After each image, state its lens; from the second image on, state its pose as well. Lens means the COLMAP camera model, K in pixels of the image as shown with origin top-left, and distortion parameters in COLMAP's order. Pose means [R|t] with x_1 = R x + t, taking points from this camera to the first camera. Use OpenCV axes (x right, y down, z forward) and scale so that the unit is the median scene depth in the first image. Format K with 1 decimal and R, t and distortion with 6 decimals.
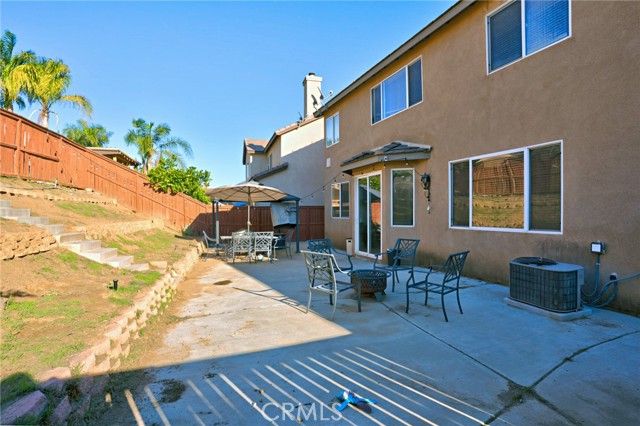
lens RADIAL K [[320.8, 0, 319.4], [0, 320.8, 211.2], [0, 0, 1]] dist [-0.029687, 0.005775]
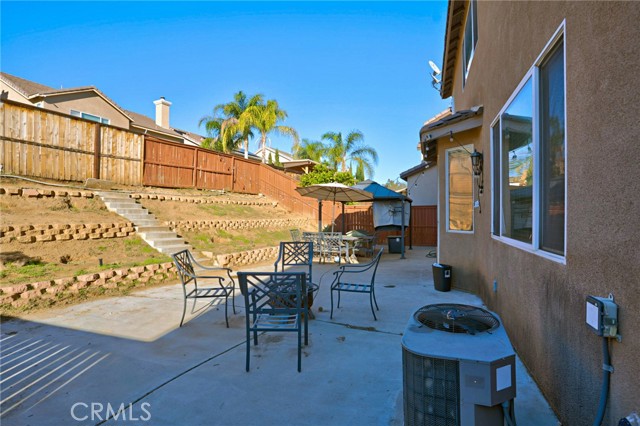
lens RADIAL K [[320.8, 0, 334.8], [0, 320.8, 211.0], [0, 0, 1]] dist [-0.029687, 0.005775]
pose [[0.731654, -0.002164, -0.681673, 0.479724], [-0.002491, 0.999980, -0.005848, 0.006372], [0.681672, 0.005977, 0.731634, 0.305687]]
